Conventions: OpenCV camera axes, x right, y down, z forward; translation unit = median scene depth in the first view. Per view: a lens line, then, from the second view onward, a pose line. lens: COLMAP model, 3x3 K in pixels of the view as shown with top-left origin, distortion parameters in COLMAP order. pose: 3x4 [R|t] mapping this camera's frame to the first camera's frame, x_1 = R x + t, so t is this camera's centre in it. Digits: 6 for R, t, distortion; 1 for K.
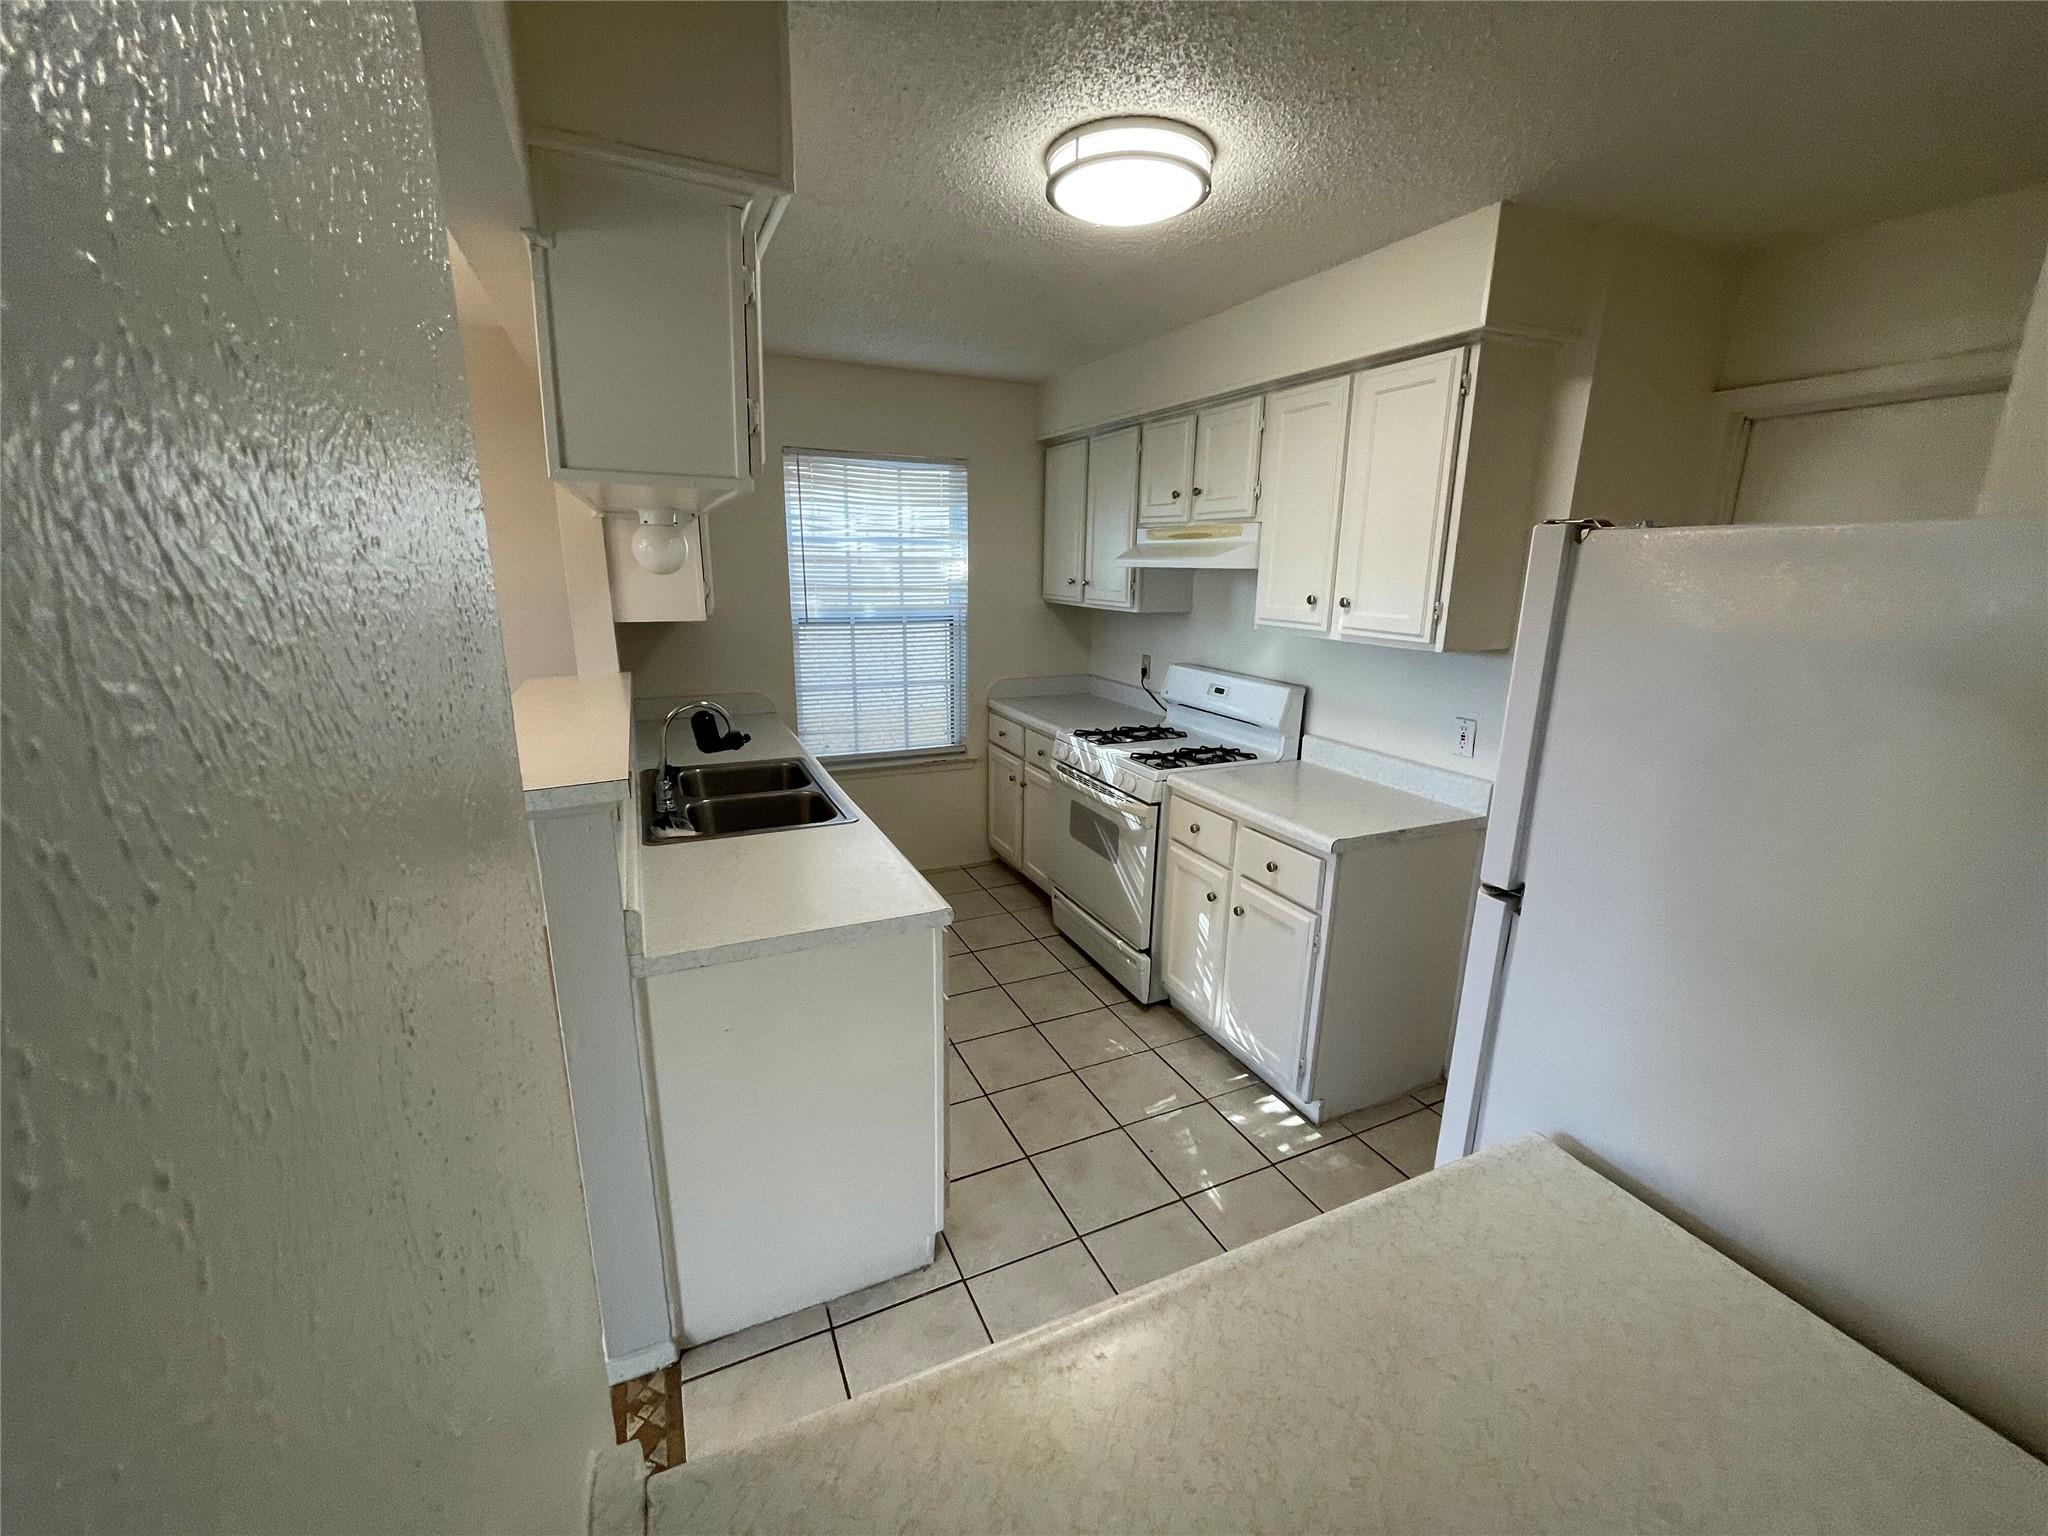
lens RADIAL K [[828.3, 0, 1023.9], [0, 828.3, 767.2], [0, 0, 1]] dist [-0.003200, -0.000059]
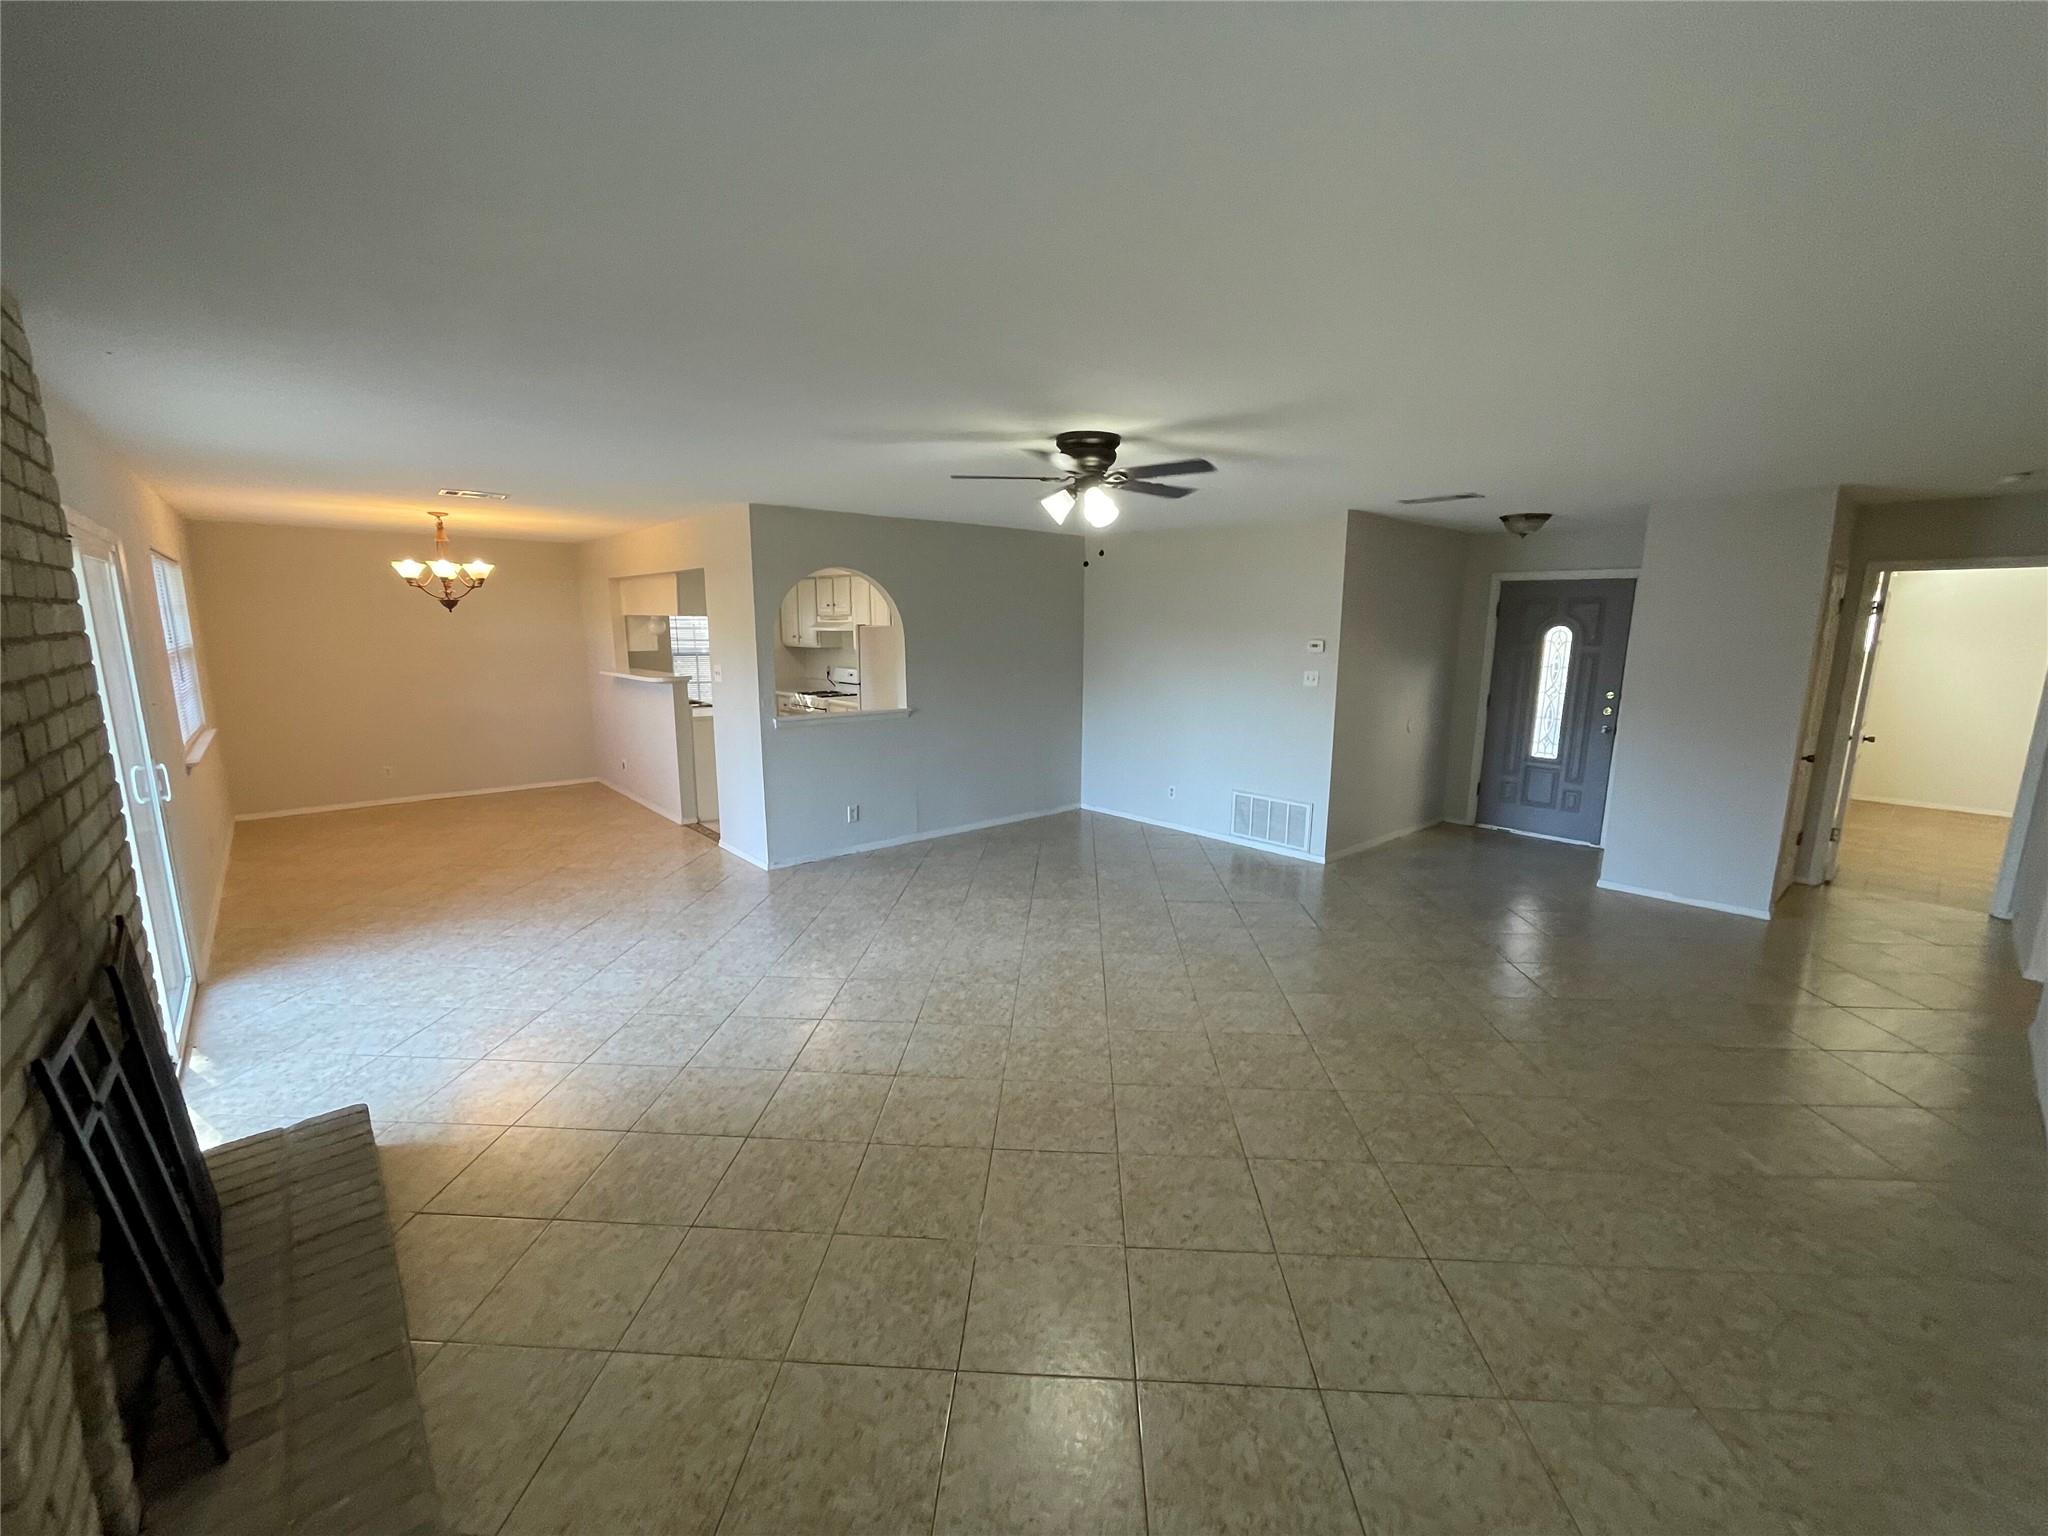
lens RADIAL K [[828.3, 0, 1023.9], [0, 828.3, 780.5], [0, 0, 1]] dist [-0.003200, -0.000059]
pose [[0.957461, -0.059496, 0.282363, -0.010198], [0.073823, 0.996454, -0.040366, 0.439600], [-0.278960, 0.059493, 0.958458, -1.898771]]
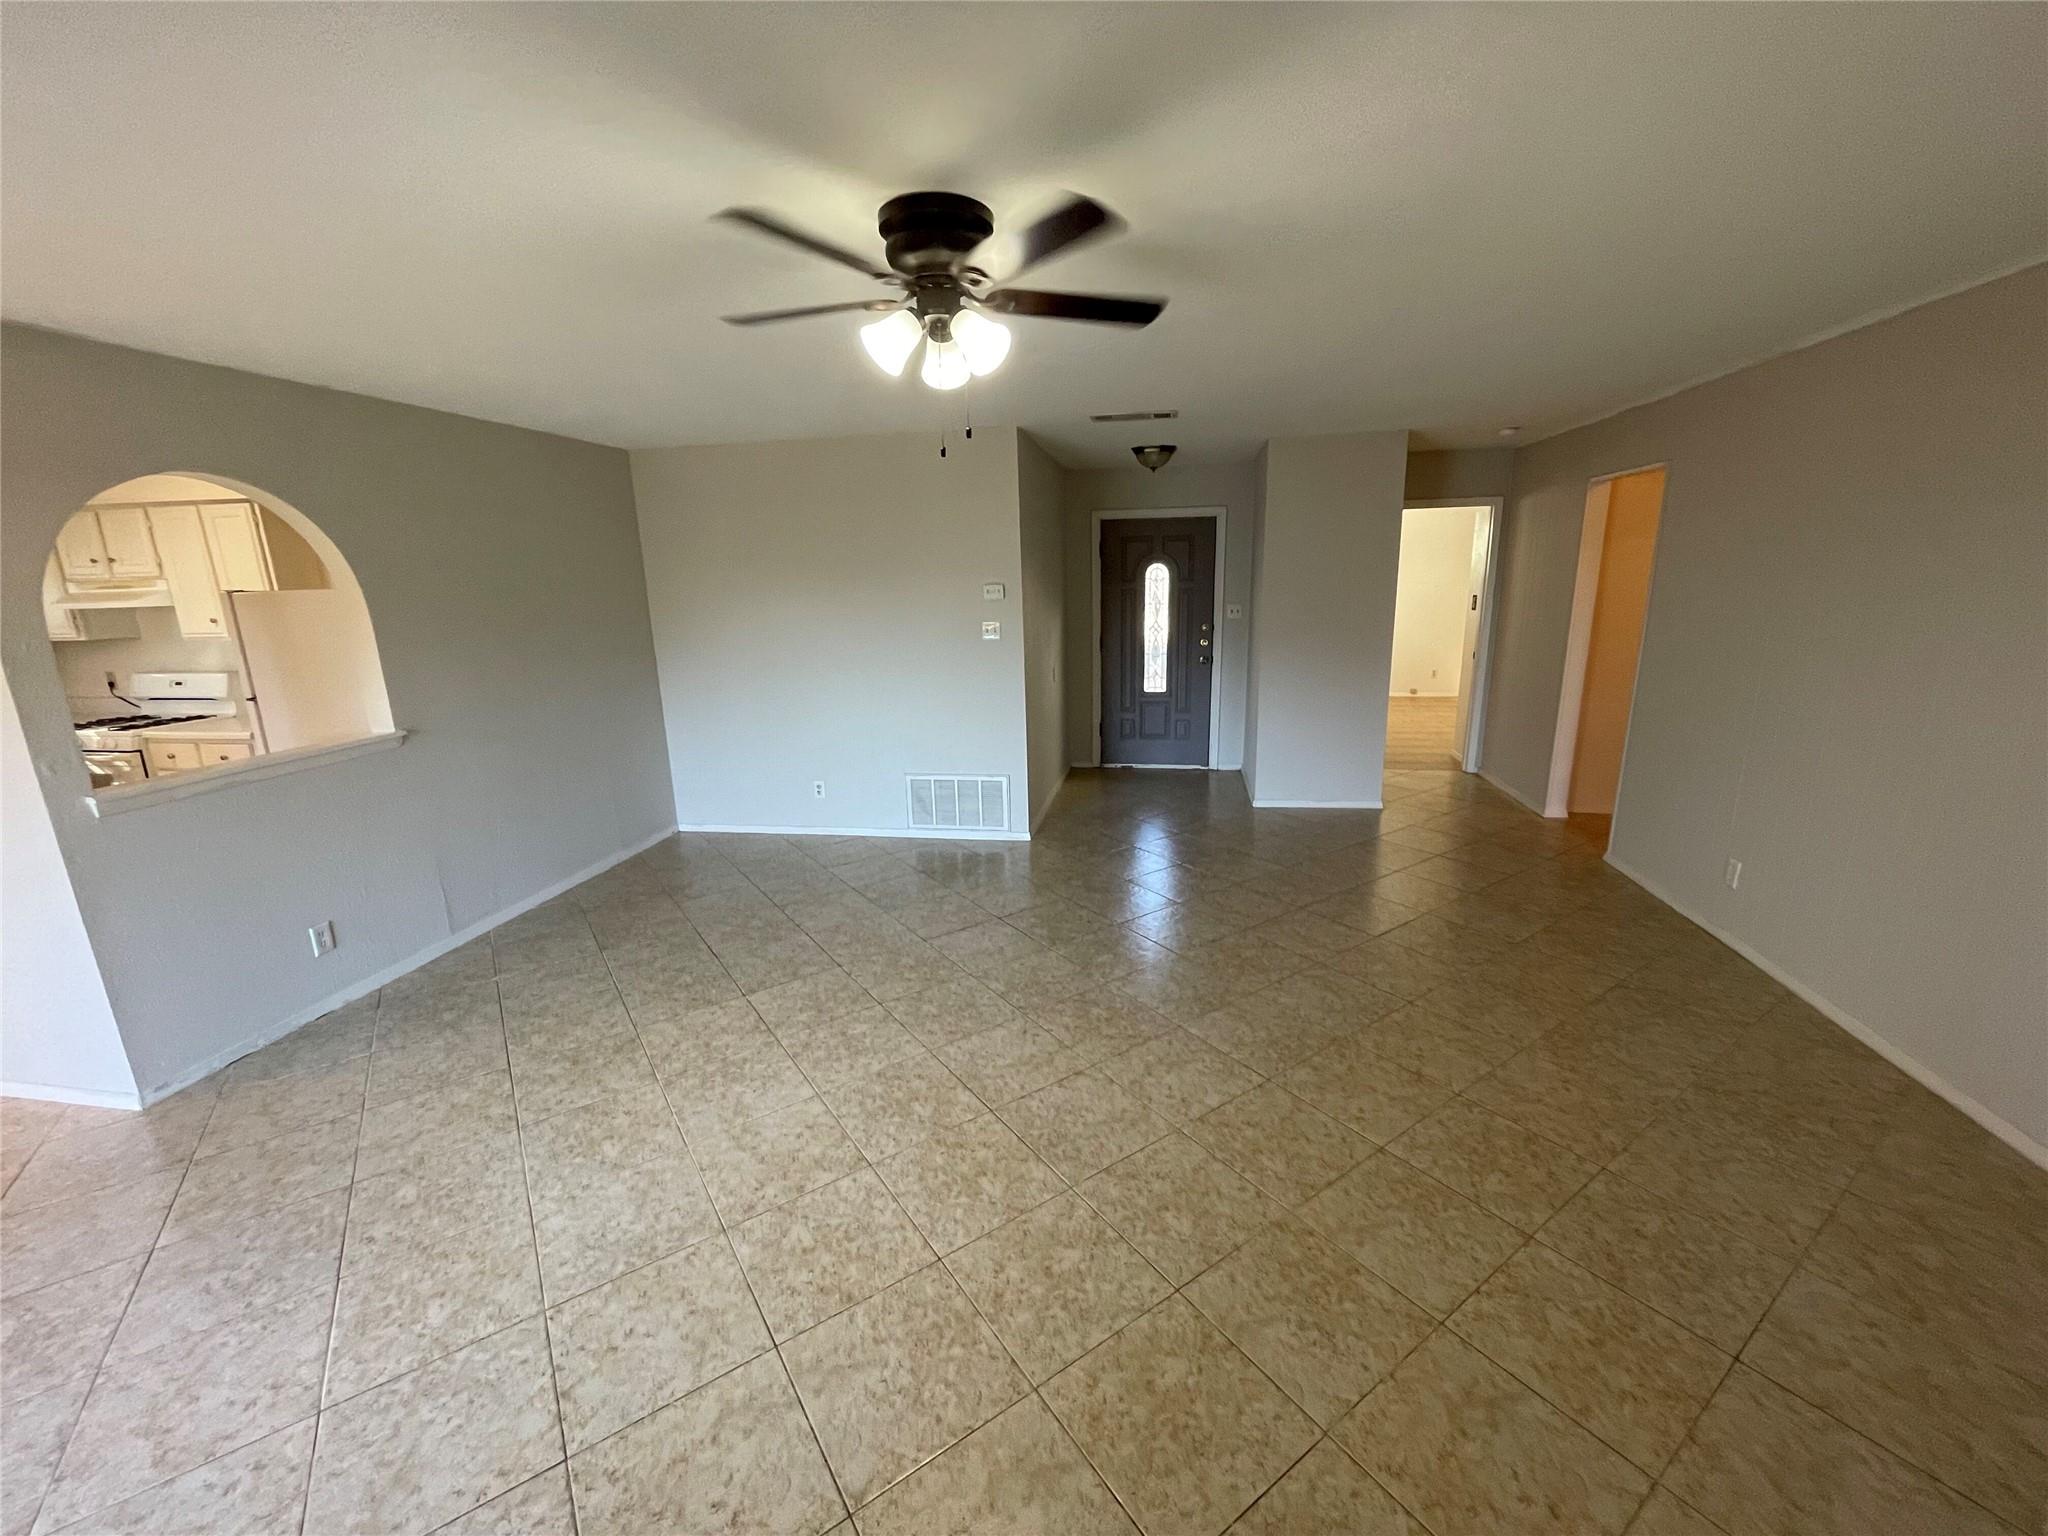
lens RADIAL K [[828.3, 0, 1026.2], [0, 828.3, 776.3], [0, 0, 1]] dist [-0.003200, -0.000059]
pose [[0.573397, -0.220505, 0.789046, -0.123375], [0.228148, 0.967979, 0.104715, 0.300912], [-0.786870, 0.119976, 0.605344, -1.275459]]
